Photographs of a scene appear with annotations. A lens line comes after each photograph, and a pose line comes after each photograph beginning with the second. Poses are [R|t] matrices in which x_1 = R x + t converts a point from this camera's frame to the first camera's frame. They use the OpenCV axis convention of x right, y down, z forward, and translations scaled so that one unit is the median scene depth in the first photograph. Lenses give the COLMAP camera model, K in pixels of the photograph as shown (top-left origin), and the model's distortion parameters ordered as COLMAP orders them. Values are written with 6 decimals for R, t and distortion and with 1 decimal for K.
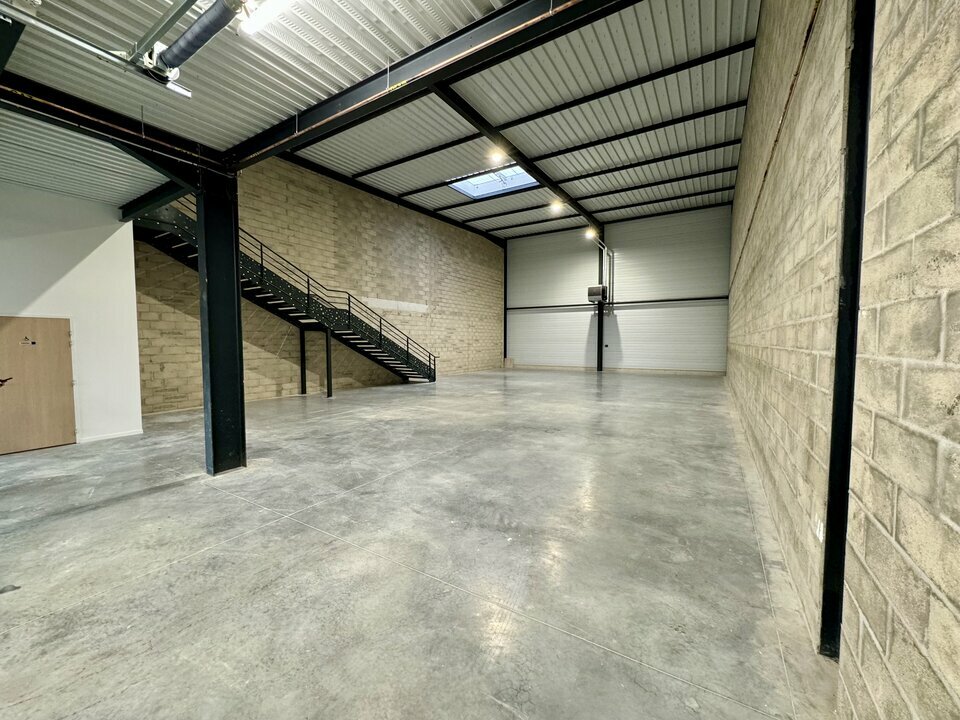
lens RADIAL K [[383.7, 0, 483.4], [0, 383.7, 363.0], [0, 0, 1]] dist [-0.009158, 0.000242]
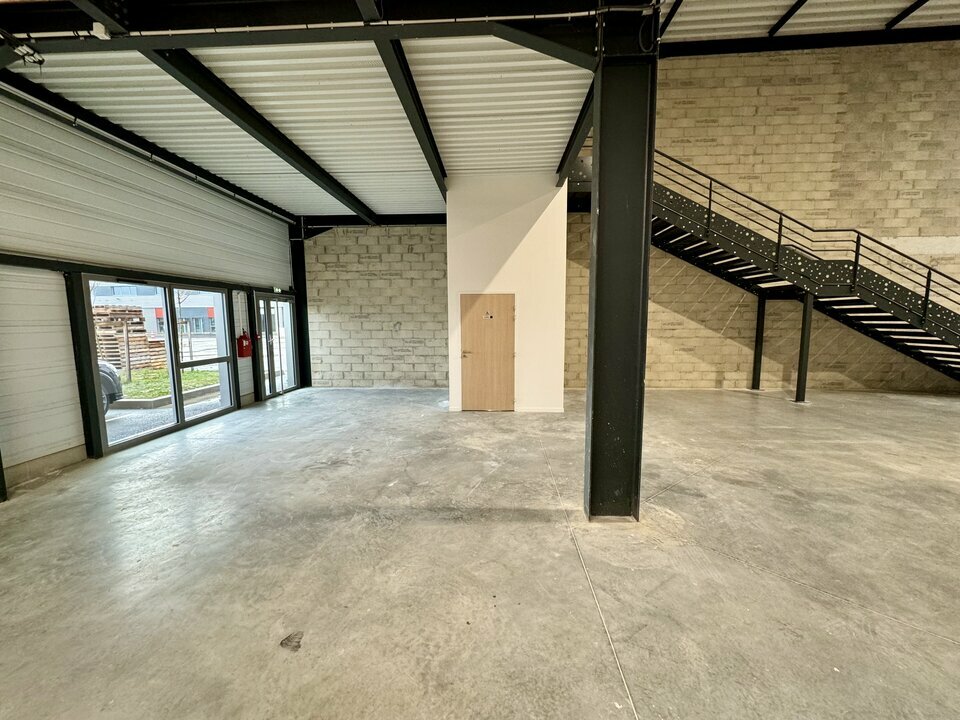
lens RADIAL K [[383.0, 0, 480.0], [0, 383.0, 360.0], [0, 0, 1]] dist [-0.001412, 0.000374]
pose [[0.482332, 0.092712, -0.871069, -0.137385], [-0.044244, 0.995693, 0.081477, -0.011583], [0.874871, -0.000760, 0.484356, 0.281828]]
